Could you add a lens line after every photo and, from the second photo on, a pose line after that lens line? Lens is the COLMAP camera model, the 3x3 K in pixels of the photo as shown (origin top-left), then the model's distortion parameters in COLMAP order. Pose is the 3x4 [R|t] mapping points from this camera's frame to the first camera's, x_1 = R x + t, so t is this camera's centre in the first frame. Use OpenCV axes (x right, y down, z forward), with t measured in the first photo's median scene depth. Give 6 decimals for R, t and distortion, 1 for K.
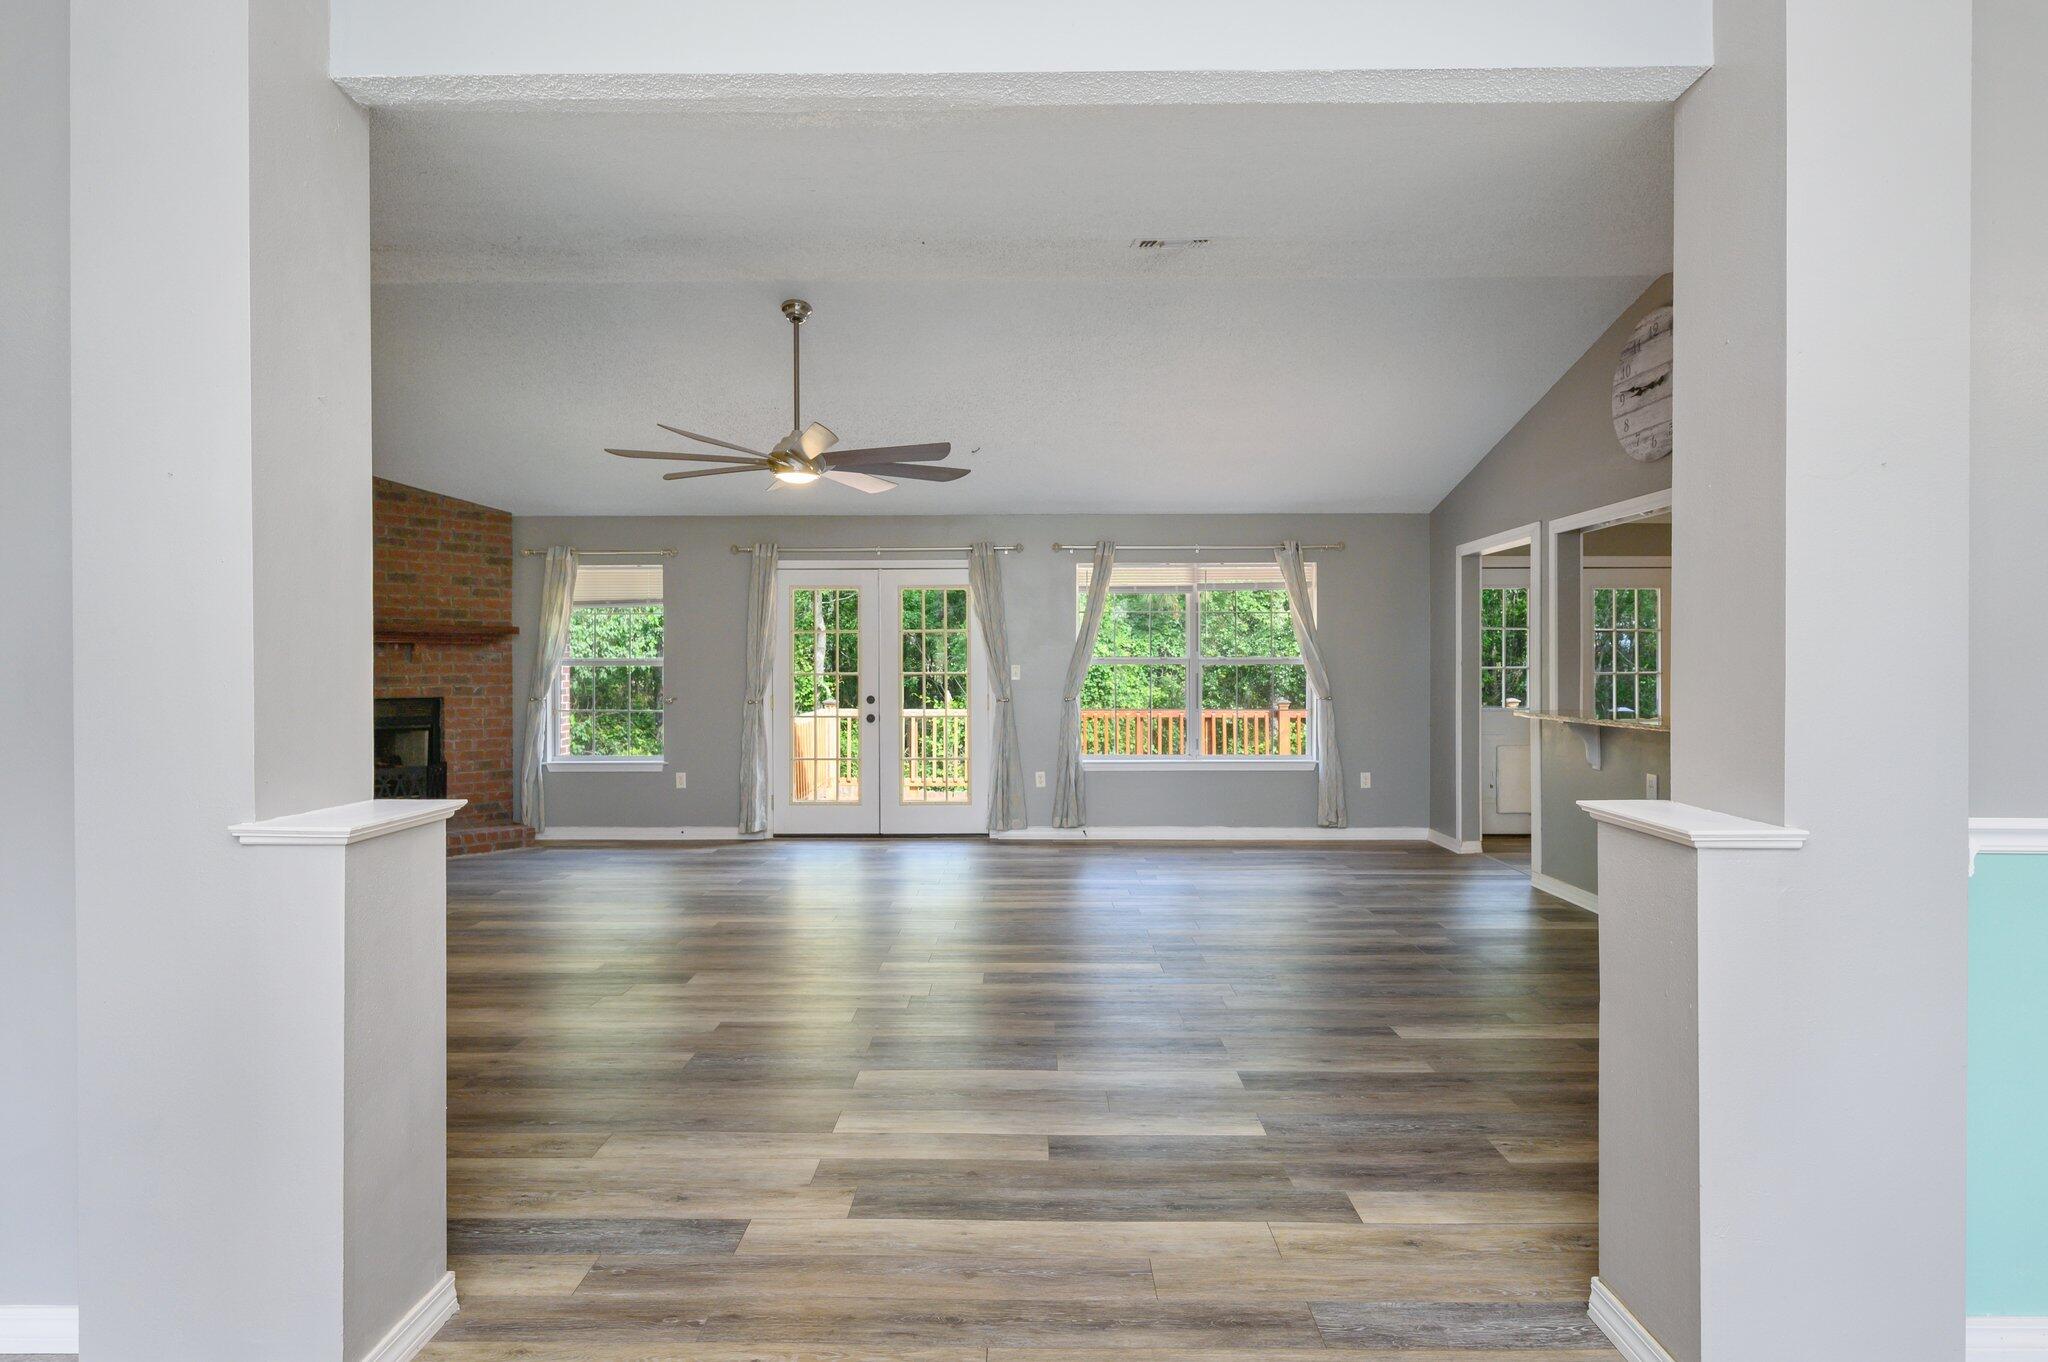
lens RADIAL K [[1064.0, 0, 1040.1], [0, 1064.0, 667.0], [0, 0, 1]] dist [-0.003163, 0.000245]
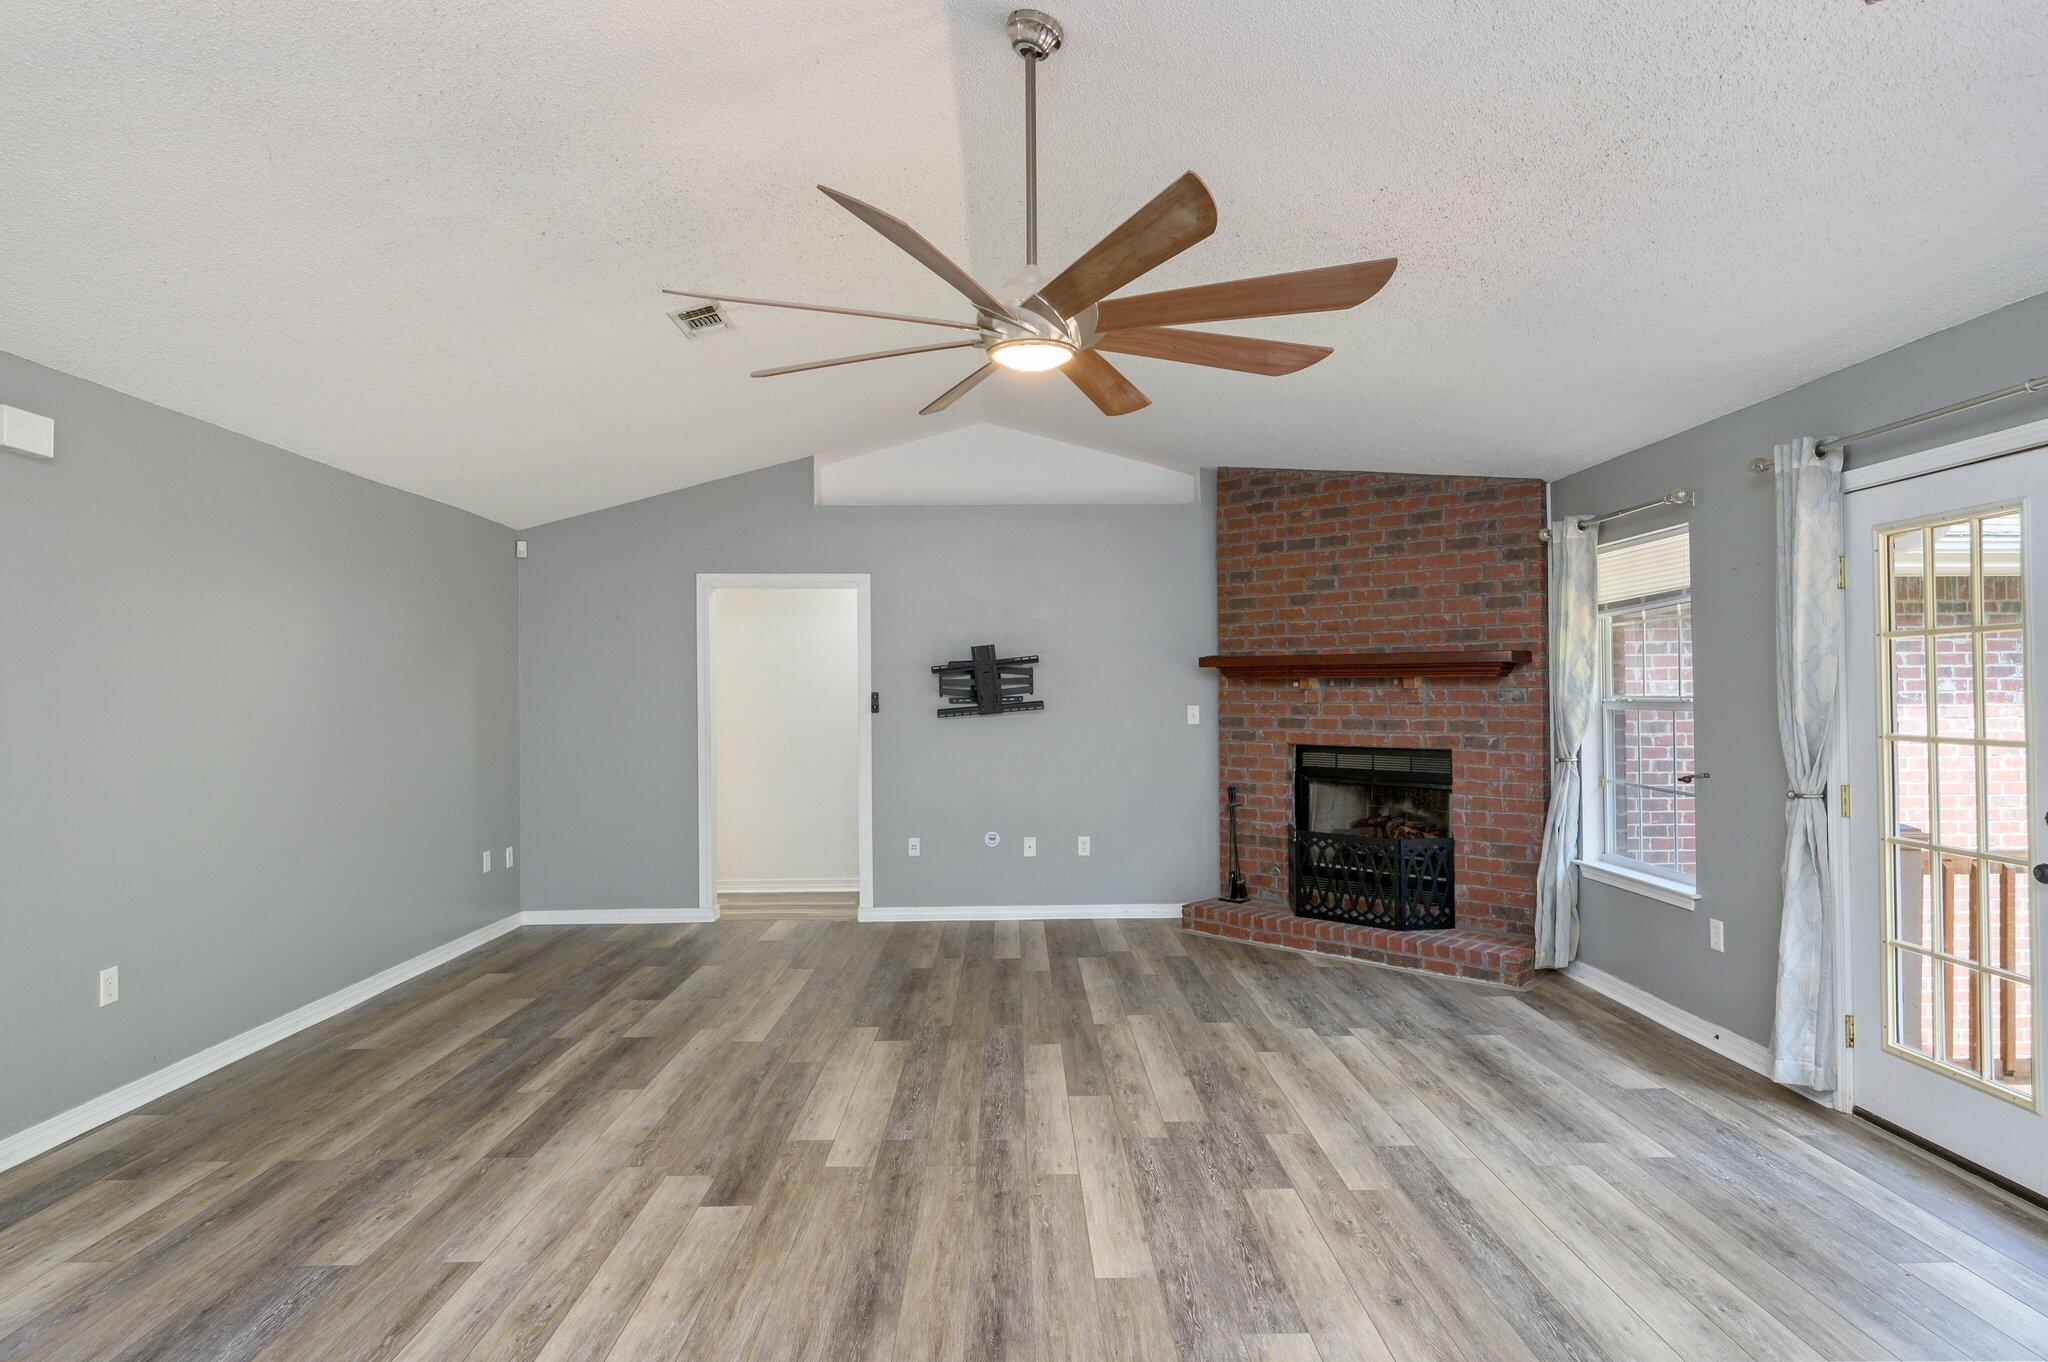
lens RADIAL K [[1132.9, 0, 1022.5], [0, 1132.9, 673.7], [0, 0, 1]] dist [-0.001631, 0.000141]
pose [[0.008786, -0.016055, -0.999833, 0.215411], [0.001362, 0.999870, -0.016044, -0.011792], [0.999960, -0.001221, 0.008806, 0.682728]]
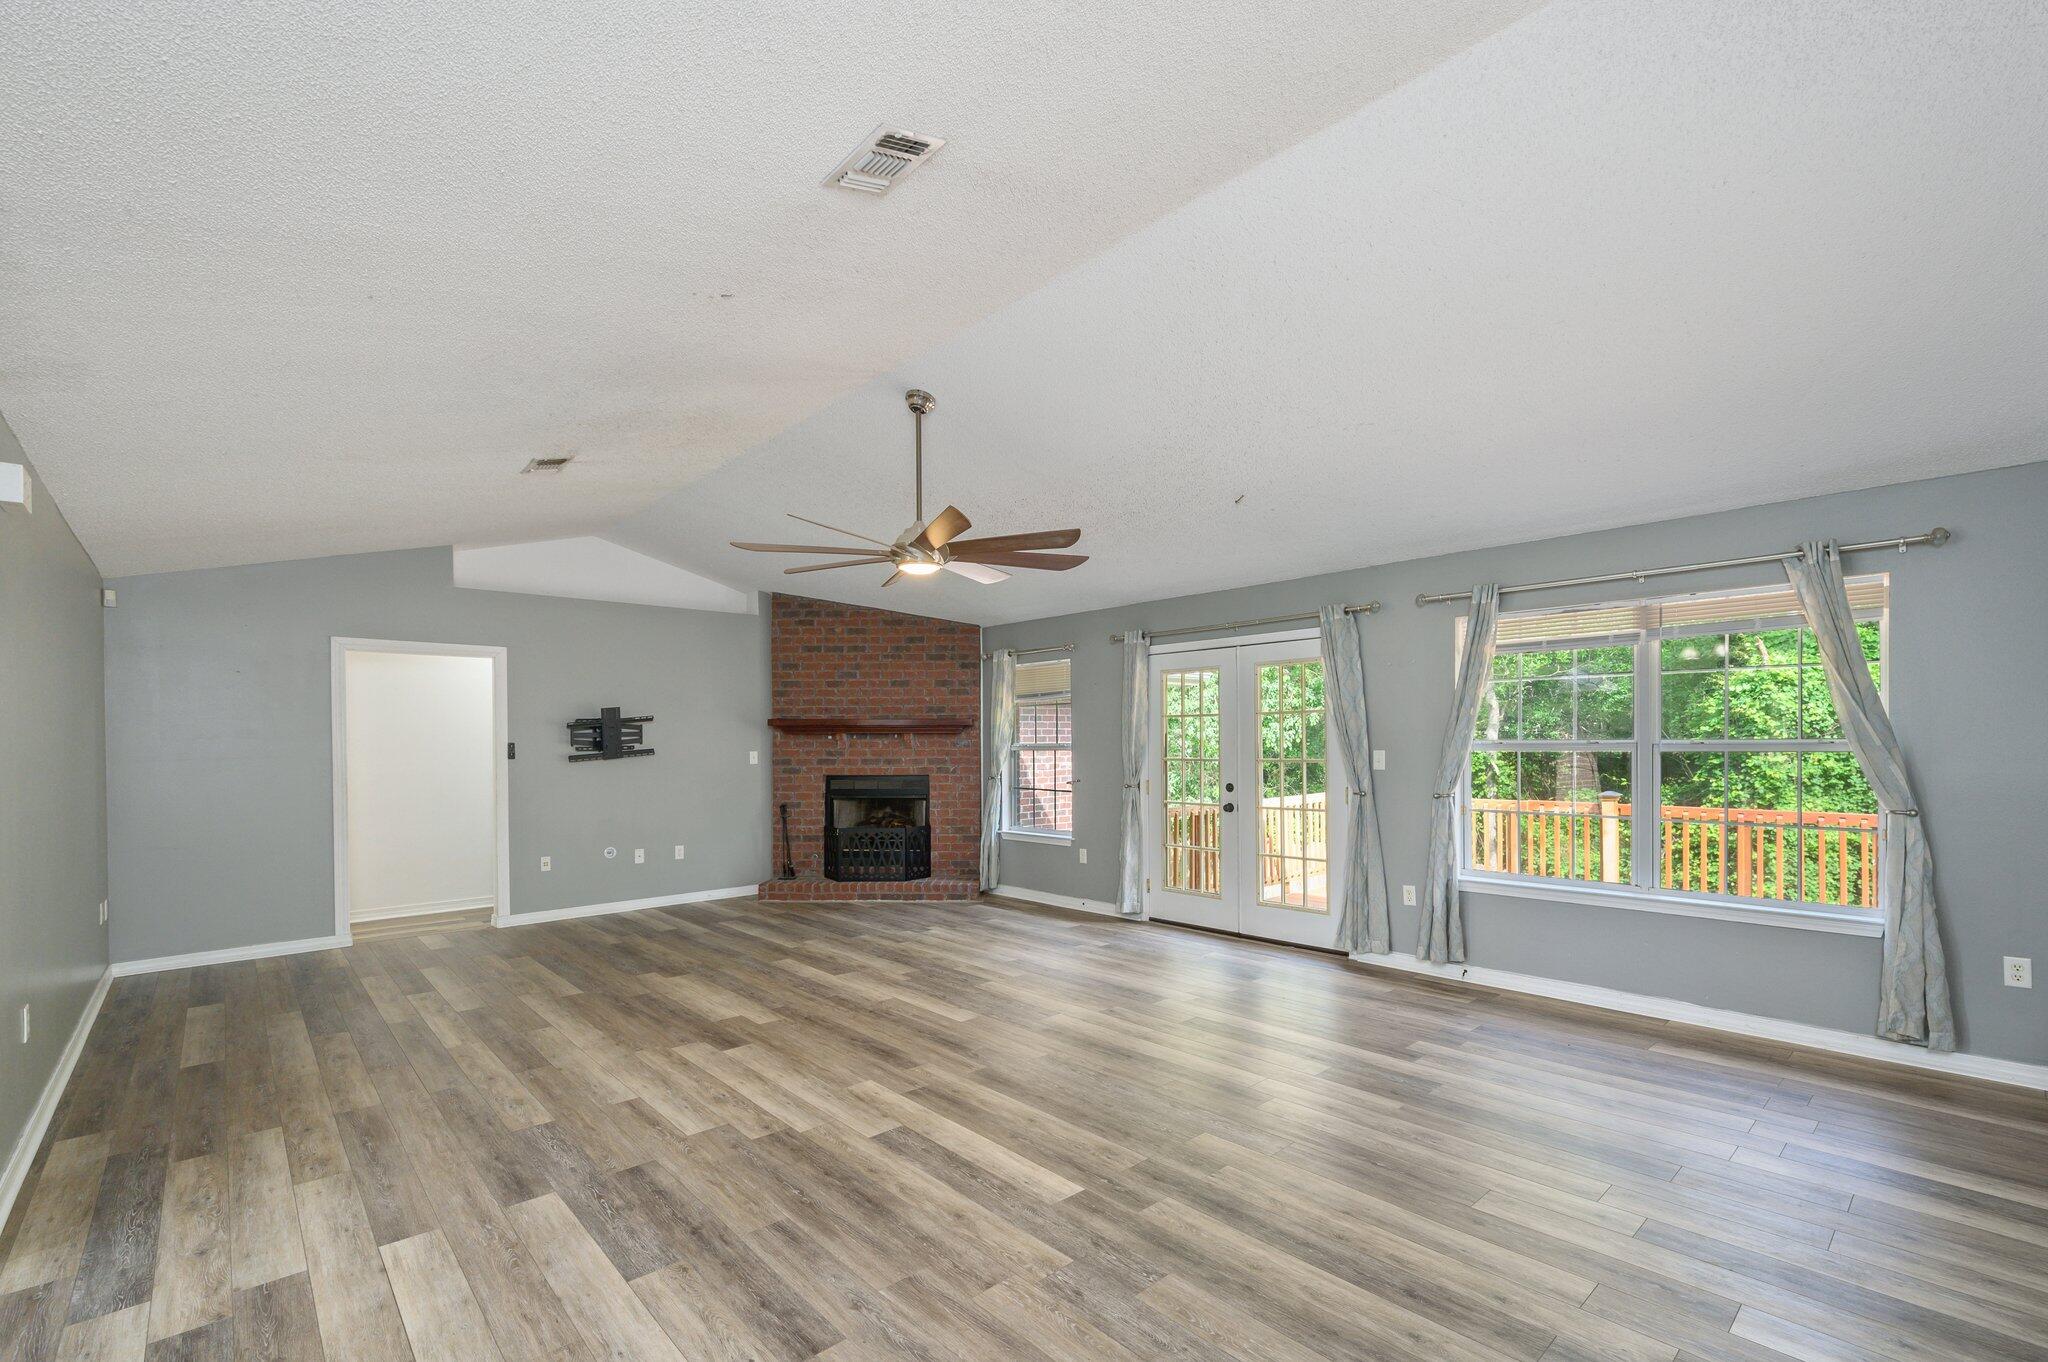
lens RADIAL K [[909.7, 0, 1030.9], [0, 909.7, 736.3], [0, 0, 1]] dist [-0.000052, -0.000528]
pose [[0.669982, -0.008135, -0.742333, 0.328046], [0.003847, 0.999965, -0.007487, -0.009186], [0.742367, 0.002161, 0.669990, 0.349723]]
